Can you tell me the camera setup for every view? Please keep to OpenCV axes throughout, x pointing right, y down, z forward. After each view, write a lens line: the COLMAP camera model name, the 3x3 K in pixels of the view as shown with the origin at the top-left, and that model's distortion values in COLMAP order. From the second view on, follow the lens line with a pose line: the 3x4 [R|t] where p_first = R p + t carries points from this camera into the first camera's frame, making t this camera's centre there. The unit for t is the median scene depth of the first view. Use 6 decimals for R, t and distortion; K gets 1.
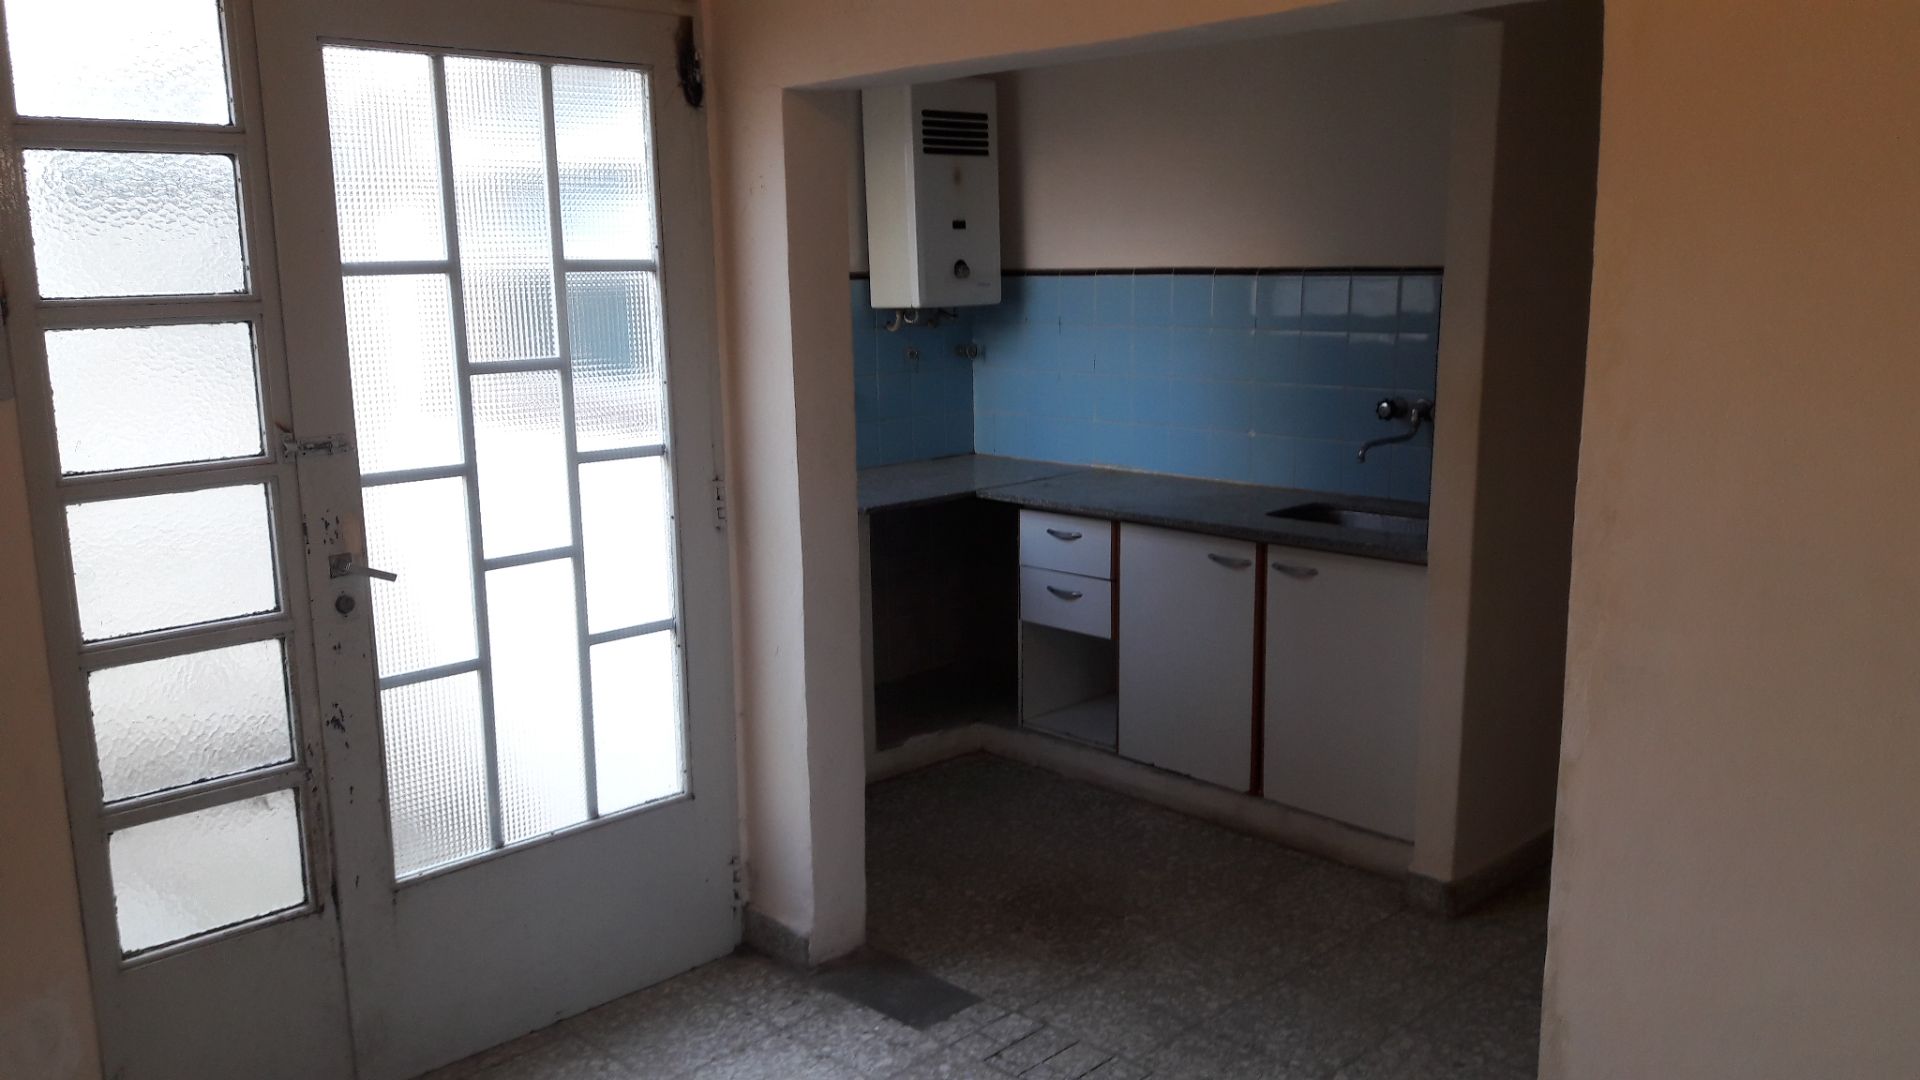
lens RADIAL K [[1538.9, 0, 959.9], [0, 1538.9, 549.6], [0, 0, 1]] dist [0.095308, -0.014730]
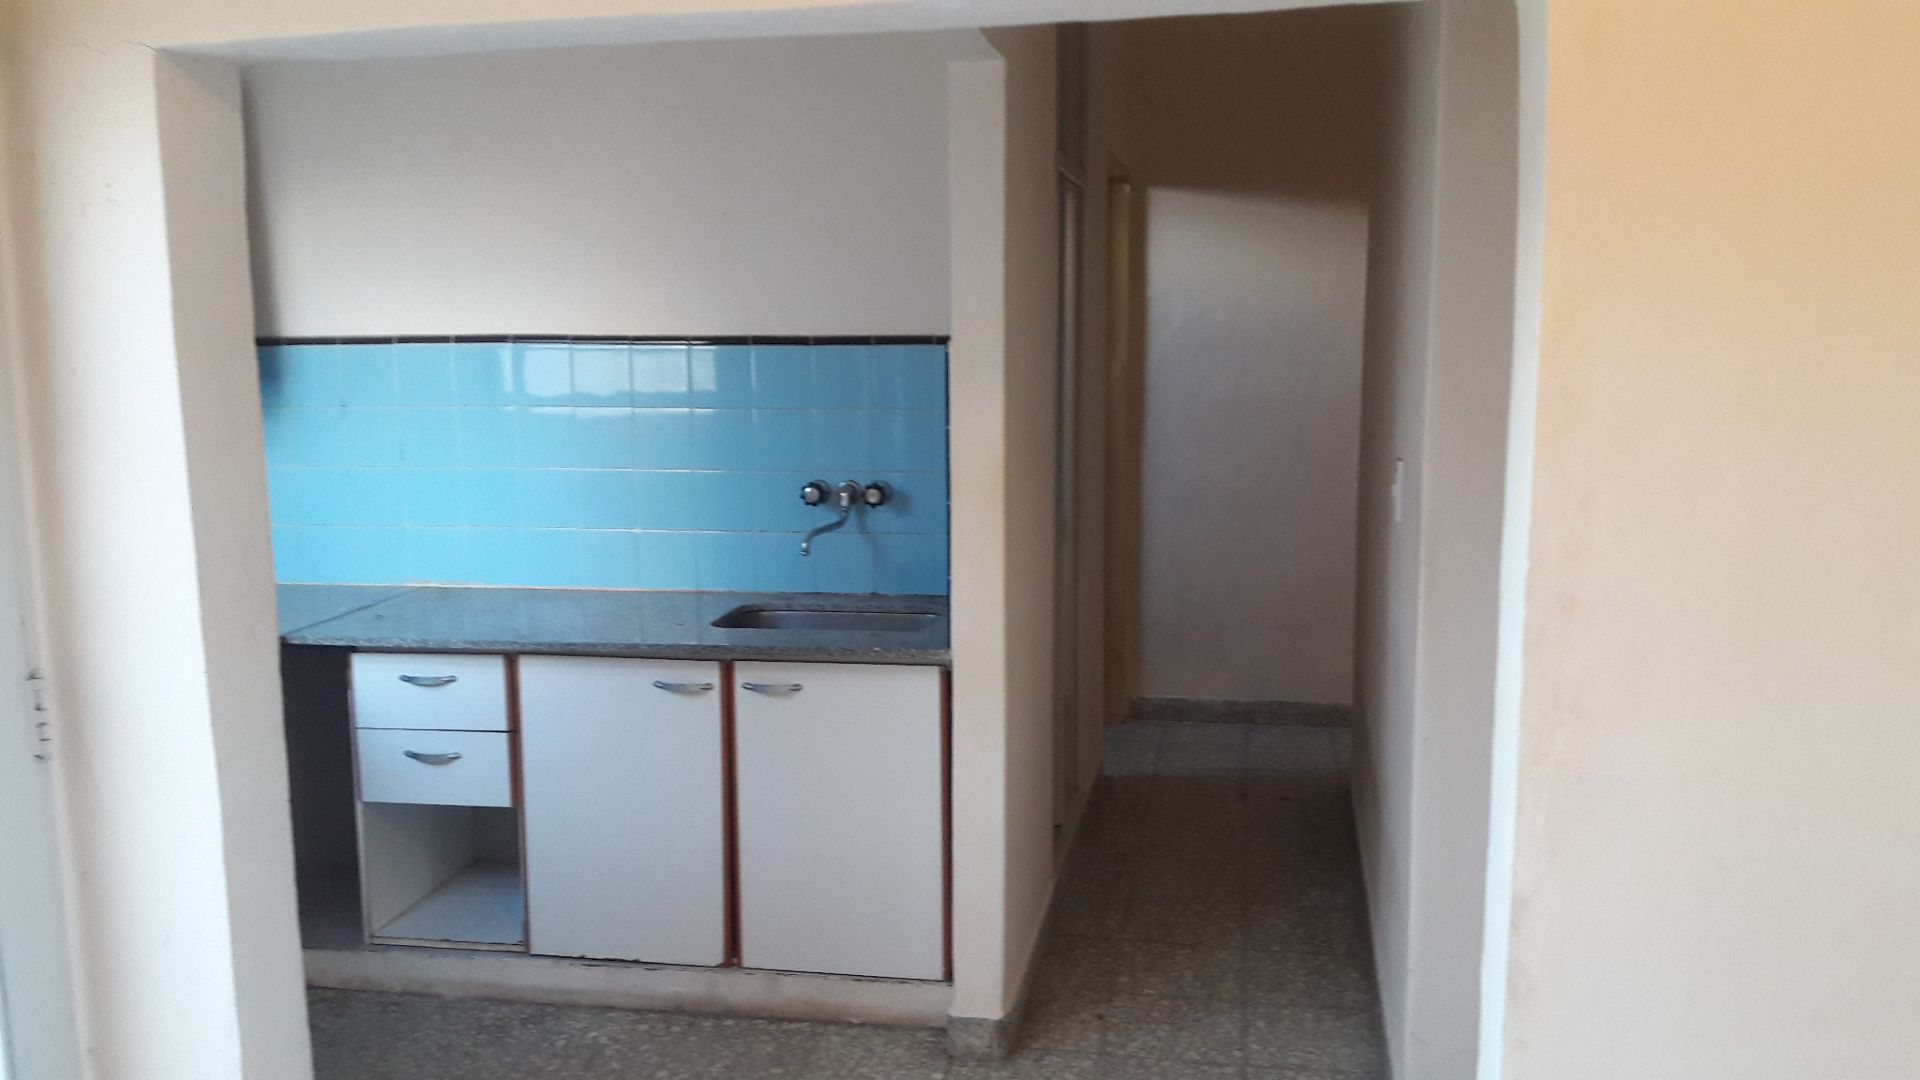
lens RADIAL K [[1538.9, 0, 961.1], [0, 1538.9, 527.7], [0, 0, 1]] dist [0.095308, -0.014730]
pose [[0.810513, -0.071131, 0.581385, -0.172508], [0.107235, 0.993842, -0.027903, -0.036972], [-0.575820, 0.084961, 0.813150, 0.229755]]
